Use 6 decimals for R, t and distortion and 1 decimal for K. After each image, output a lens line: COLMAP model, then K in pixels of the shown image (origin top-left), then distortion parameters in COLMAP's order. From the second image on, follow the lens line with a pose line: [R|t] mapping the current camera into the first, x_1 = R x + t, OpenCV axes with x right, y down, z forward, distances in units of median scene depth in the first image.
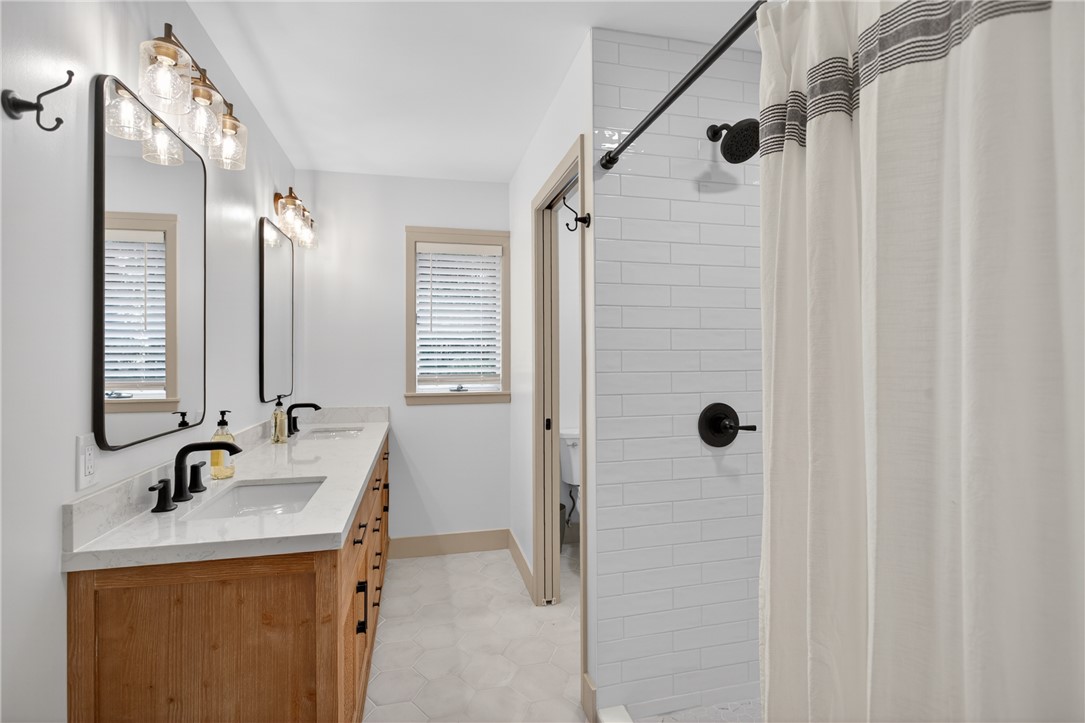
lens RADIAL K [[523.9, 0, 542.9], [0, 523.9, 358.1], [0, 0, 1]] dist [-0.001754, 0.001013]
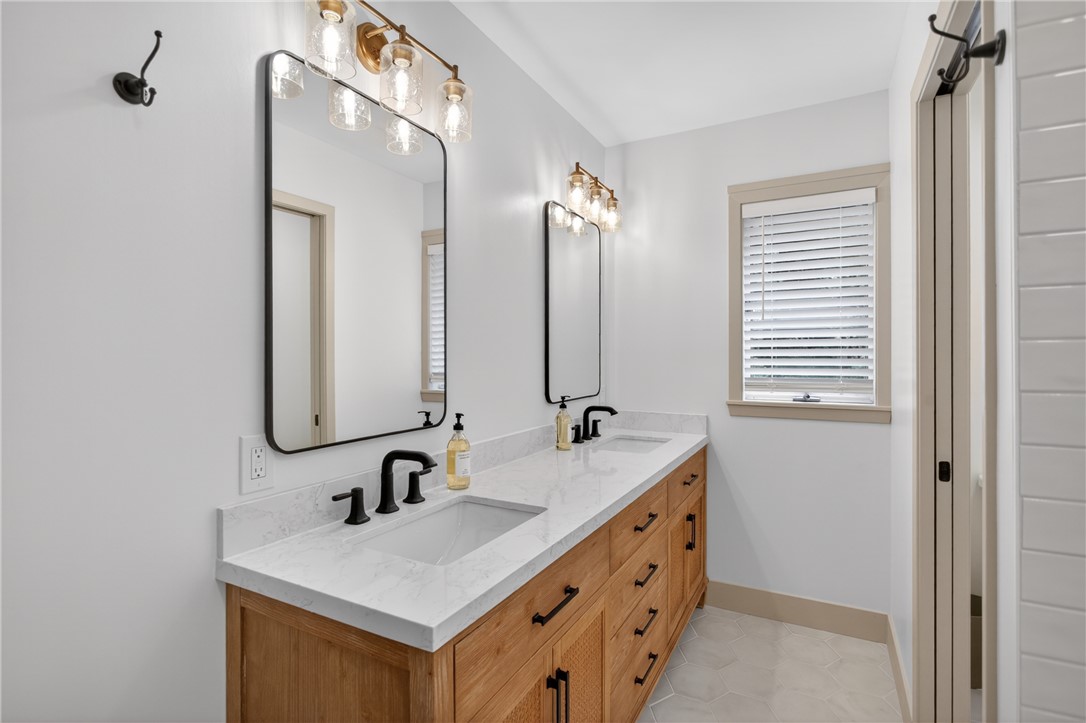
lens RADIAL K [[524.4, 0, 542.6], [0, 524.4, 357.4], [0, 0, 1]] dist [-0.001754, 0.001013]
pose [[0.744728, 0.006207, -0.667339, 0.061339], [-0.003227, 0.999979, 0.005700, -0.000929], [0.667360, -0.002091, 0.744732, 0.264440]]
